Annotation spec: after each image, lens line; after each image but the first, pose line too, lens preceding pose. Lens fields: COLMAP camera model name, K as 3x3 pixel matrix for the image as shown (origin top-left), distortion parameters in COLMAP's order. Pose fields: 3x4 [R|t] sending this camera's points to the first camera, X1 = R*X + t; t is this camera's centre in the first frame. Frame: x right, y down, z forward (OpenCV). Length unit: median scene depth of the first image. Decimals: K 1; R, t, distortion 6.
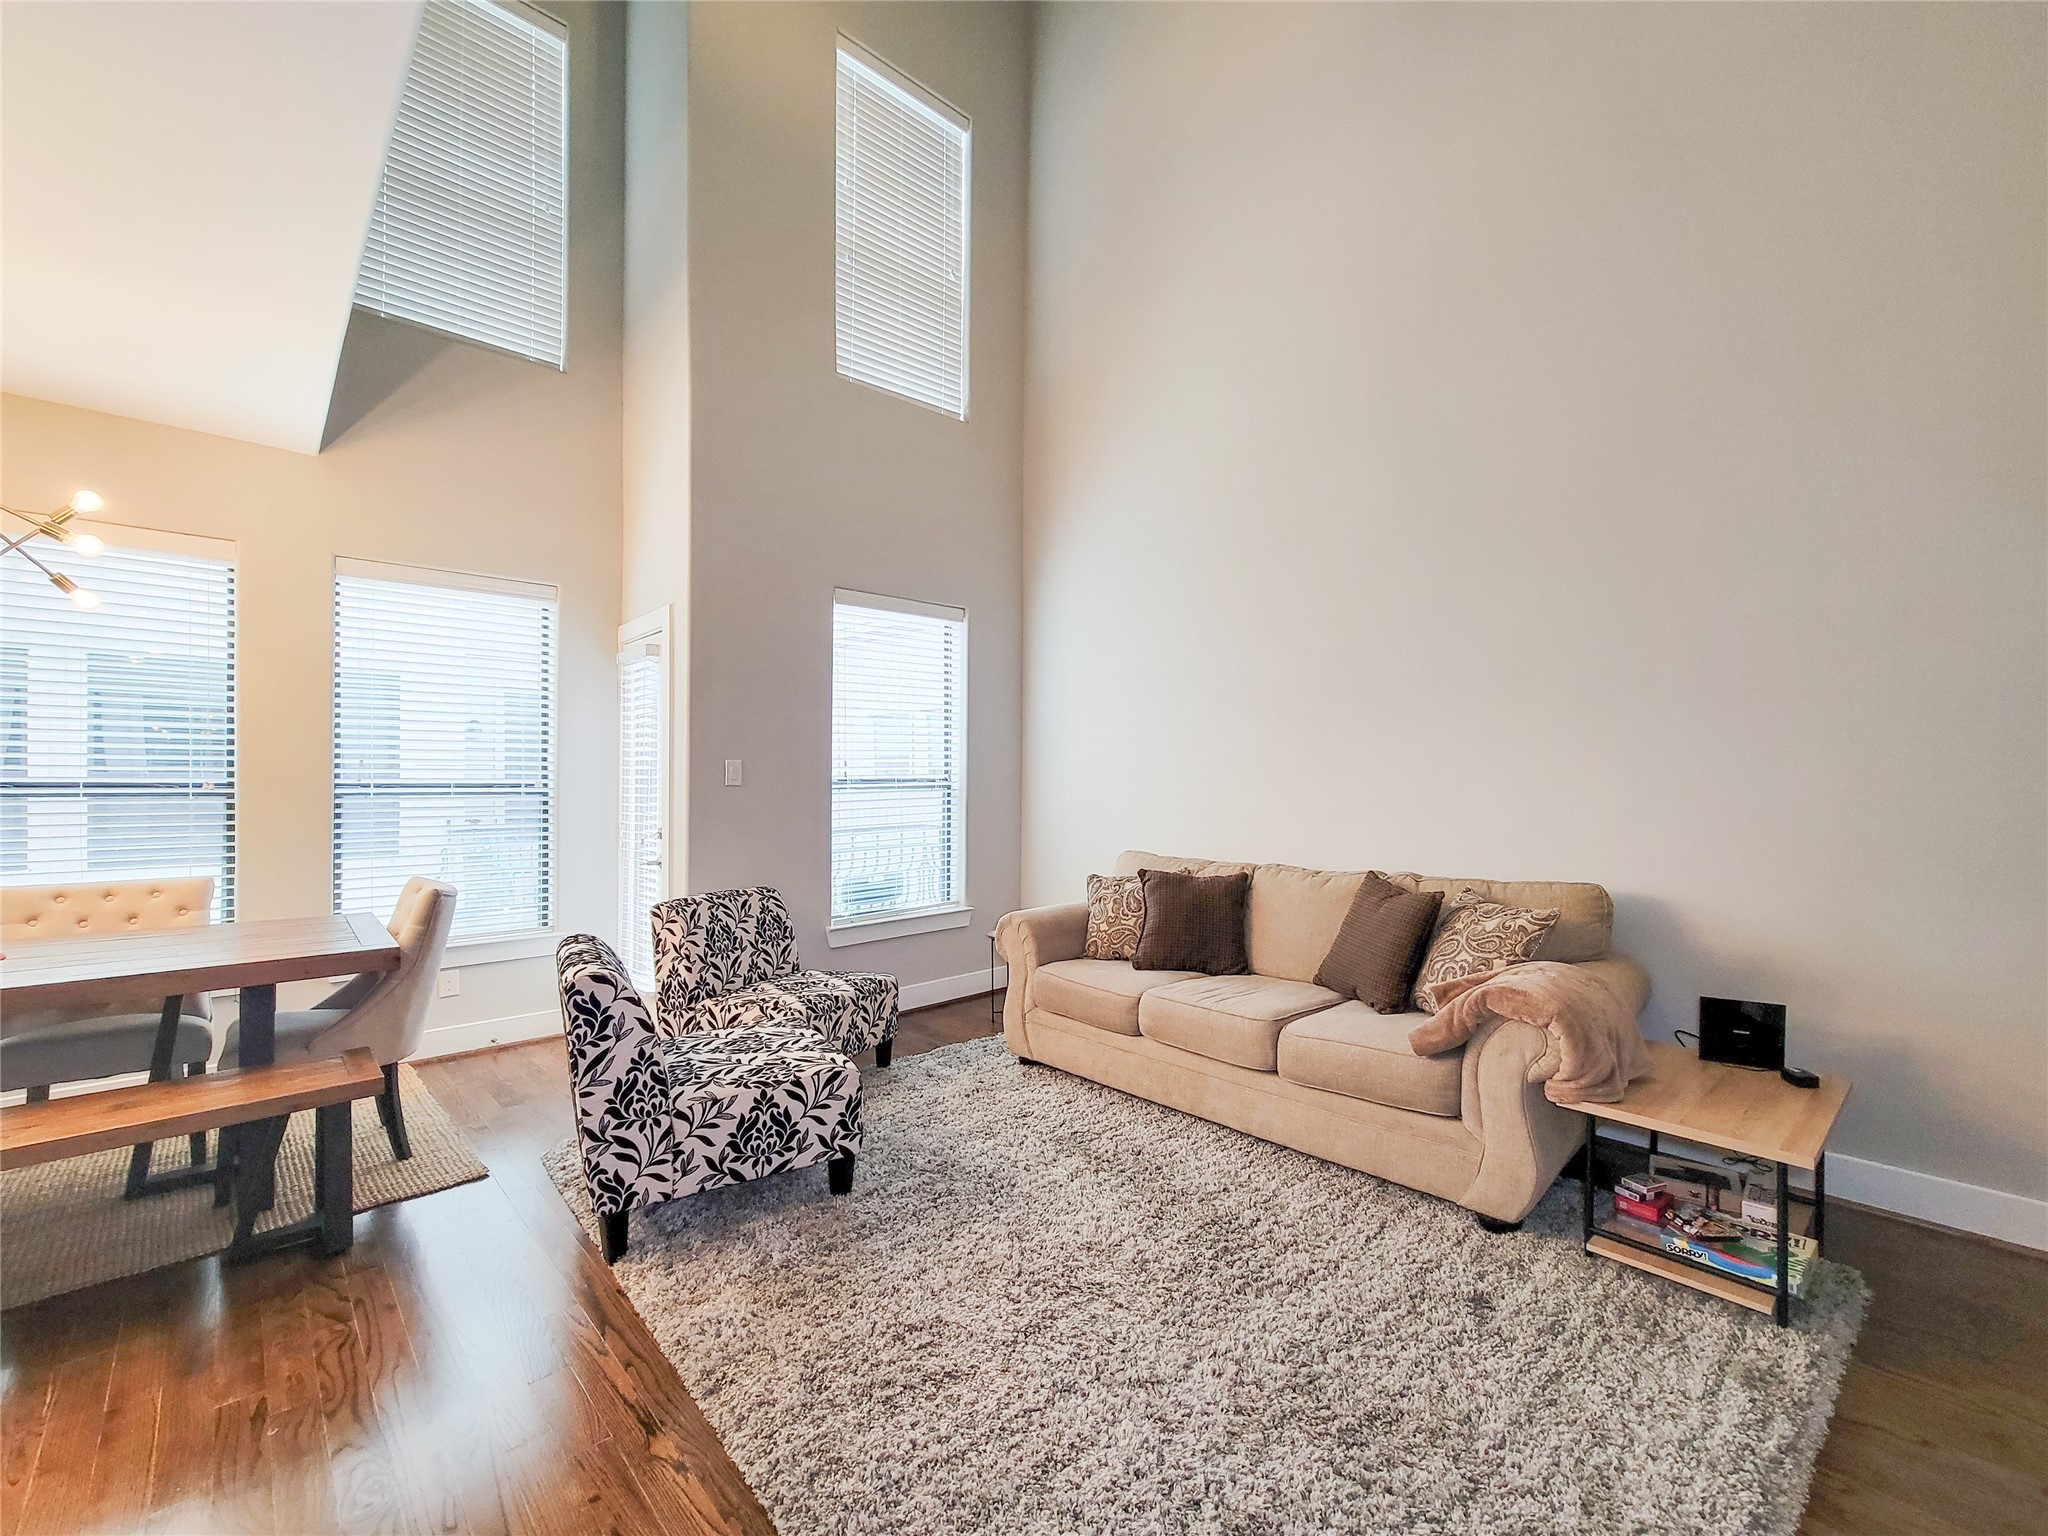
lens RADIAL K [[824.4, 0, 1028.8], [0, 824.4, 783.8], [0, 0, 1]] dist [0.005119, -0.003584]
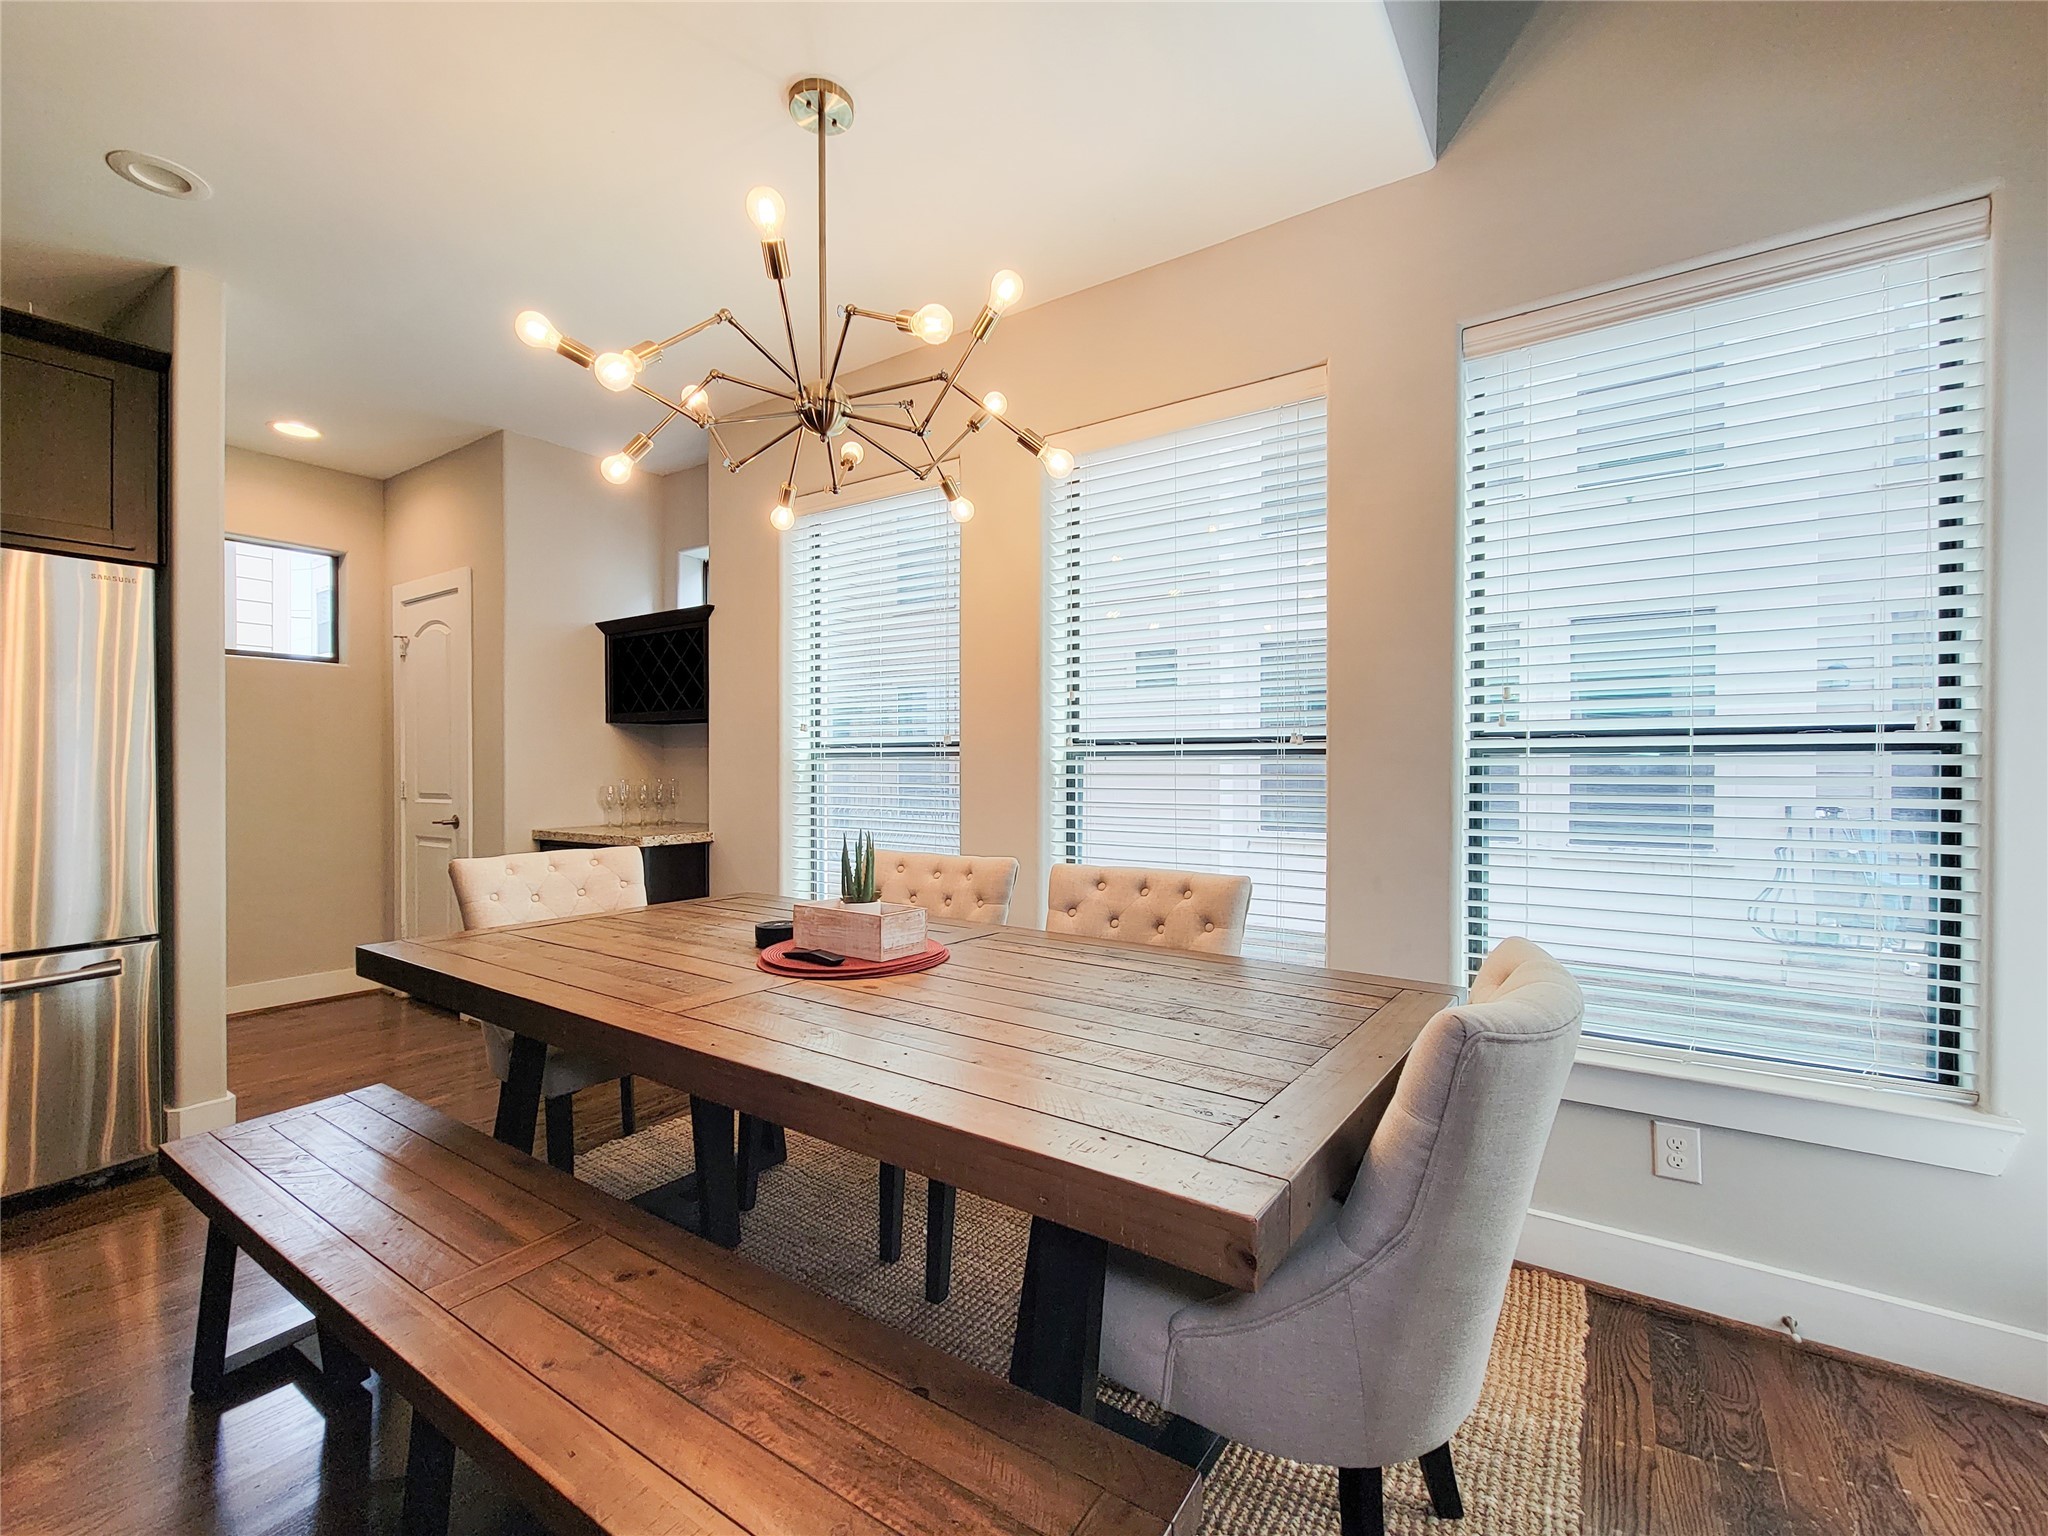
lens RADIAL K [[824.4, 0, 1028.8], [0, 824.4, 783.8], [0, 0, 1]] dist [0.005119, -0.003584]
pose [[0.162477, 0.005523, -0.986697, -0.288198], [0.002492, 0.999979, 0.006008, 0.027349], [0.986709, -0.003435, 0.162459, 0.537099]]
